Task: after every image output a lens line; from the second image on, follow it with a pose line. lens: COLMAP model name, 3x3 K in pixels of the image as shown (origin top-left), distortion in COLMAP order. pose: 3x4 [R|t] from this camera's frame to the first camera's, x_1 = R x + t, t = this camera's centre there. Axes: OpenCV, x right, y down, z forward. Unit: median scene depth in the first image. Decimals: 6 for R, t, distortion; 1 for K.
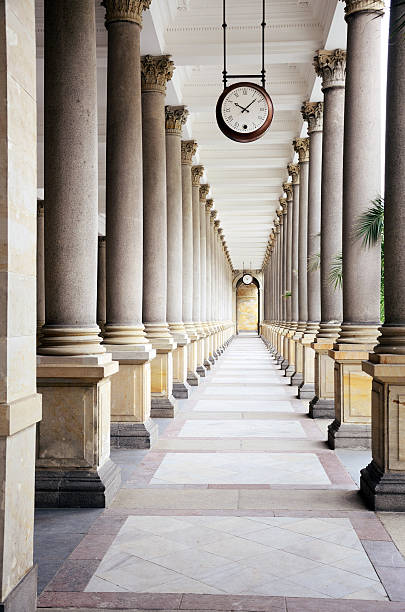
lens RADIAL K [[971.7, 0, 174.2], [0, 971.7, 308.9], [0, 0, 1]] dist [0.162506, 0.000000]
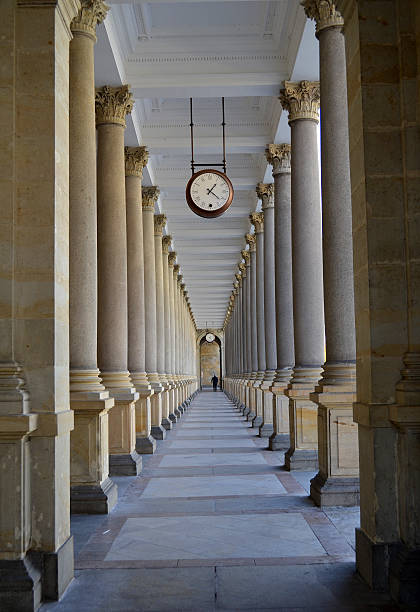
lens RADIAL K [[930.8, 0, 202.0], [0, 930.8, 274.6], [0, 0, 1]] dist [-0.039516, 0.000000]
pose [[0.997522, -0.008886, 0.069793, -0.018506], [0.015908, 0.994788, -0.100713, 0.012946], [-0.068534, 0.101574, 0.992465, -0.125324]]
